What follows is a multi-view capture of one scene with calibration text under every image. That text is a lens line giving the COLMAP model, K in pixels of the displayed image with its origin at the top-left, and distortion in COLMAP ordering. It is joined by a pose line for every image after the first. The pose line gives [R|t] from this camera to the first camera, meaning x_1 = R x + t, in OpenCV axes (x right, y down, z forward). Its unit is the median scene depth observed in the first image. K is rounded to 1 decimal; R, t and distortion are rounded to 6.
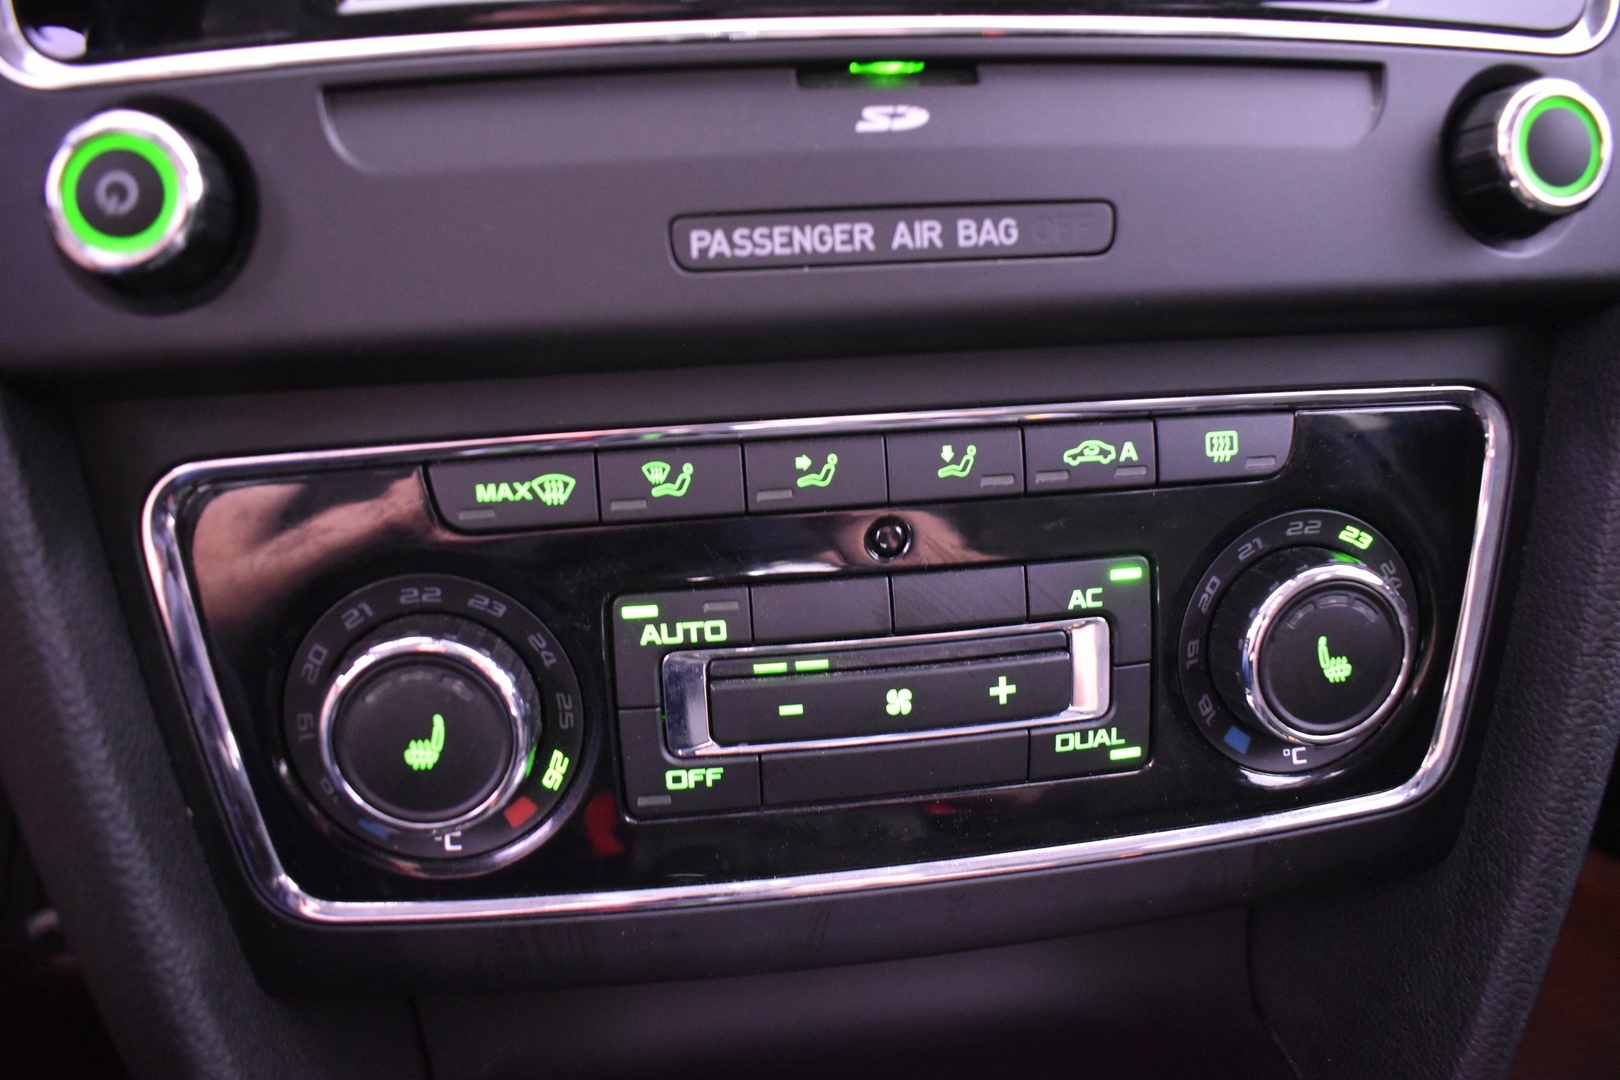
lens RADIAL K [[1269.6, 0, 810.0], [0, 1269.6, 540.0], [0, 0, 1]] dist [-0.112799, 0.006721]
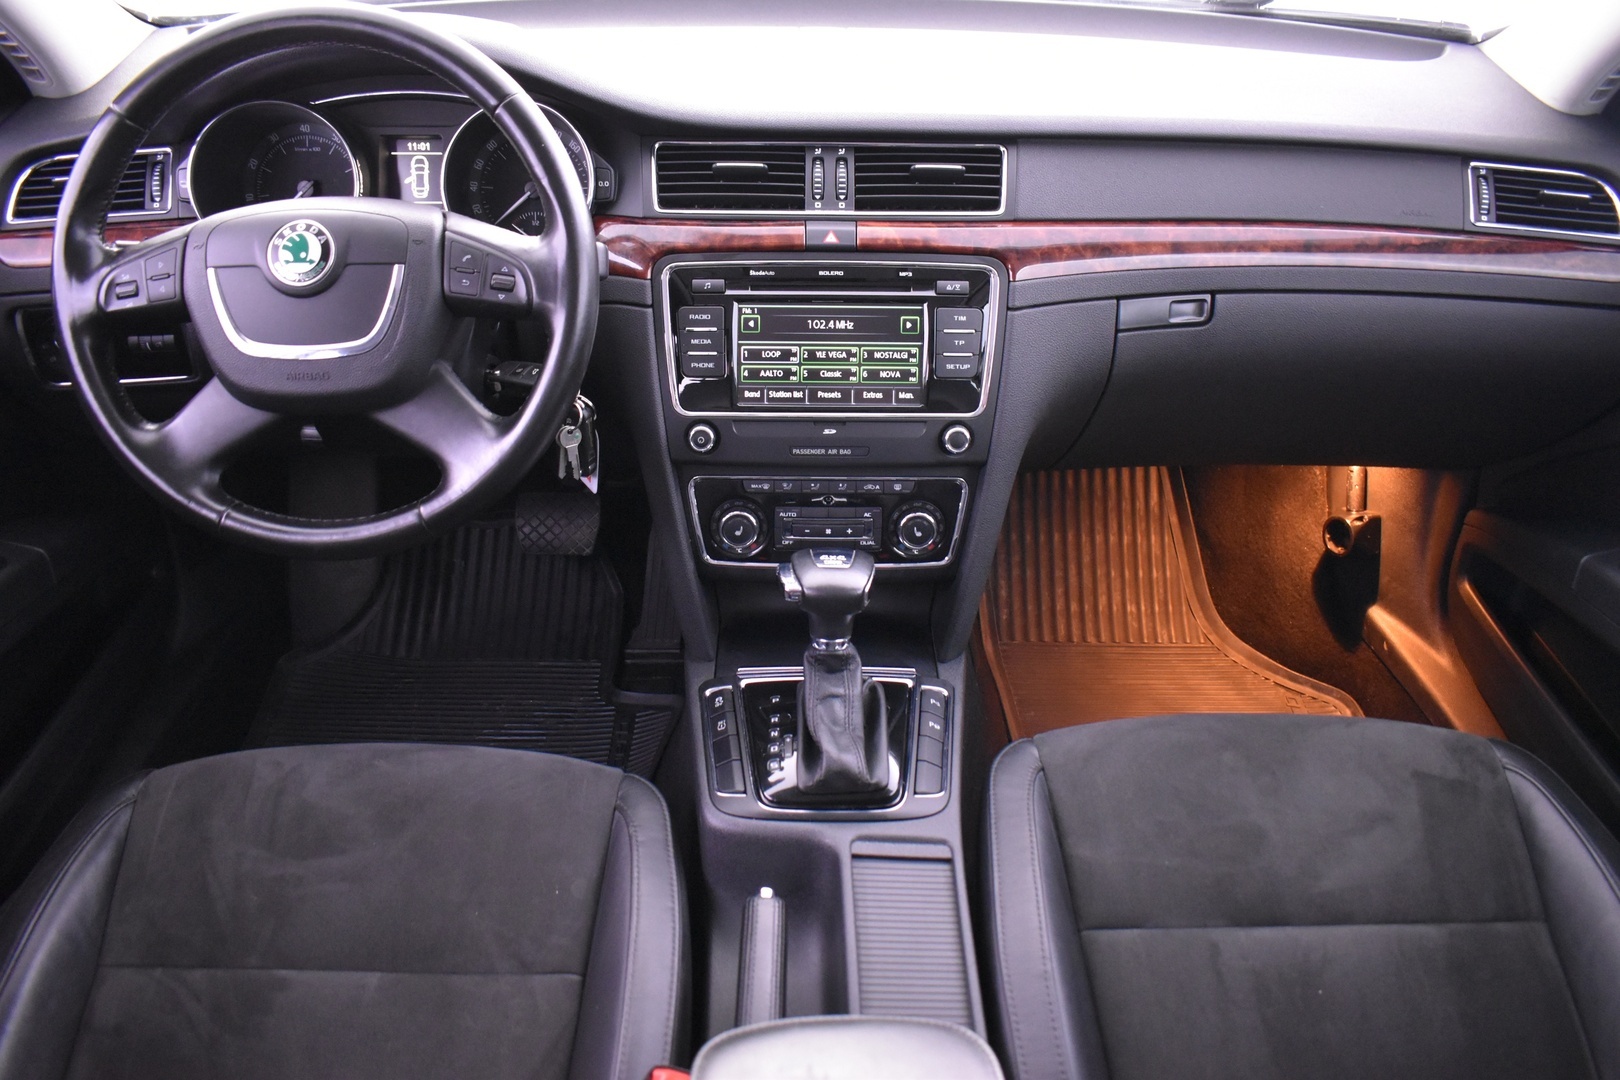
lens RADIAL K [[1262.8, 0, 810.0], [0, 1262.8, 540.0], [0, 0, 1]] dist [-0.090676, 0.011633]
pose [[0.989951, 0.095128, -0.104634, 0.619151], [-0.078960, 0.985669, 0.149073, -0.689886], [0.117316, -0.139313, 0.983275, -4.689688]]
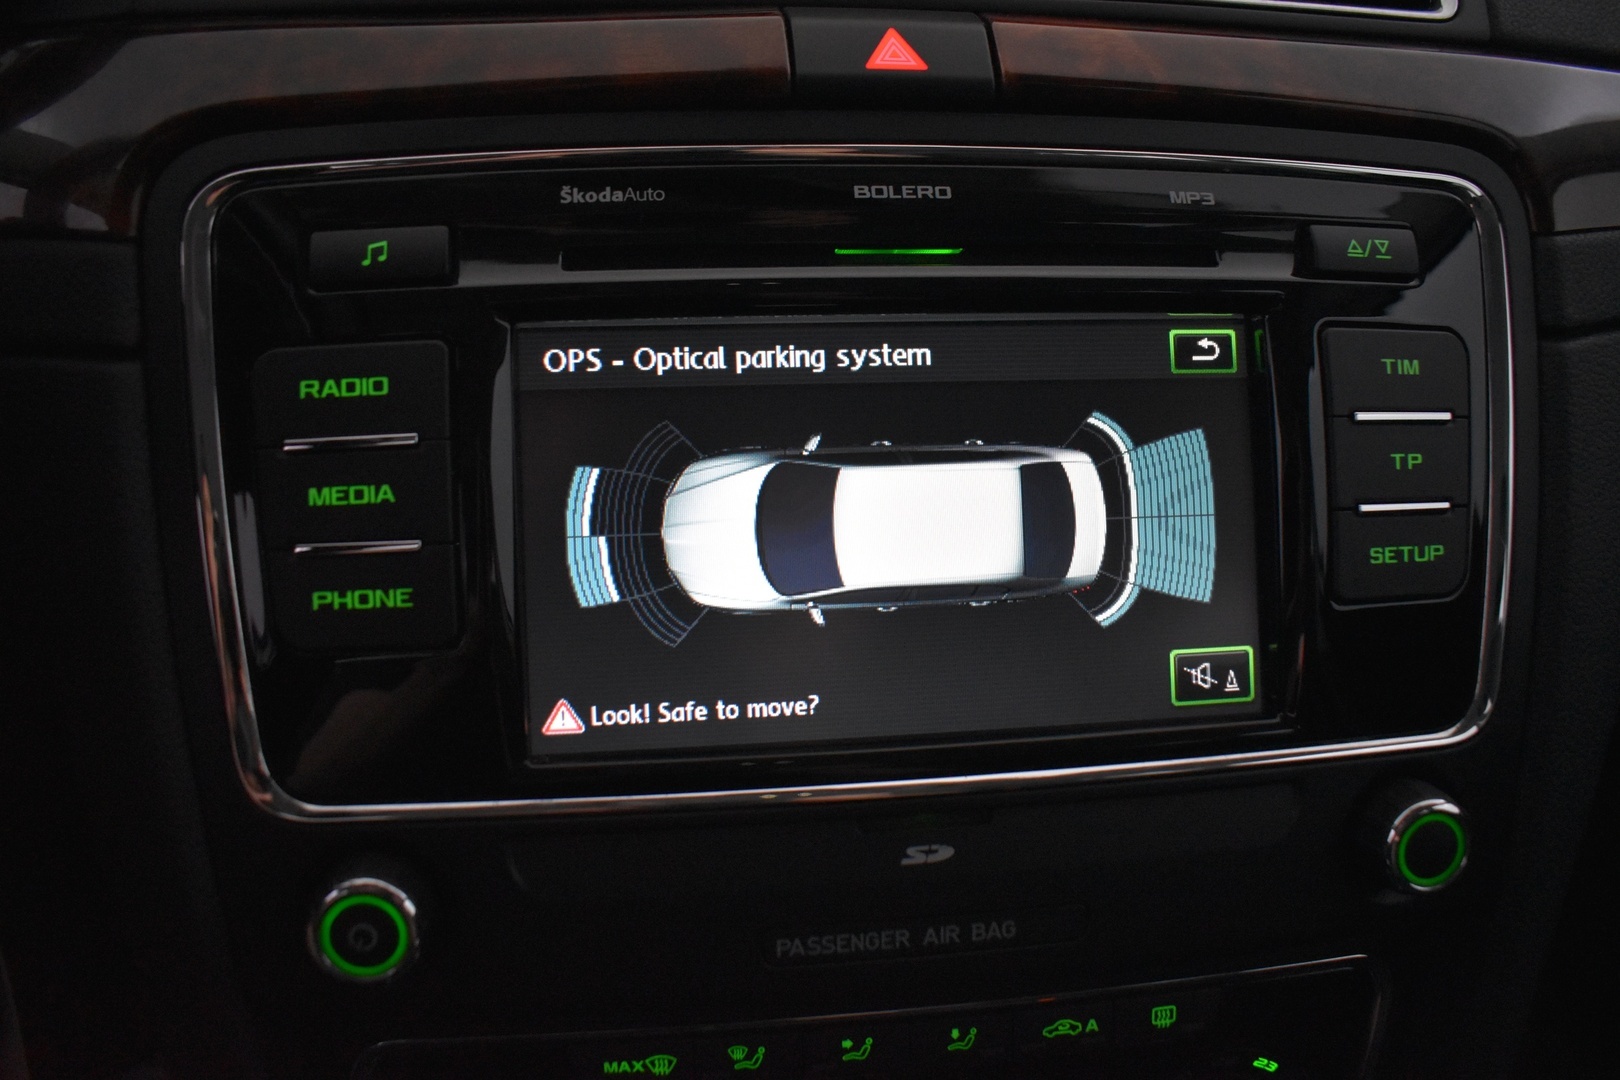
lens RADIAL K [[1269.6, 0, 810.0], [0, 1269.6, 540.0], [0, 0, 1]] dist [-0.112799, 0.006721]
pose [[0.999326, 0.036532, 0.003729, -0.076980], [-0.036519, 0.999327, -0.003369, -0.654366], [-0.003849, 0.003230, 0.999987, -0.350611]]
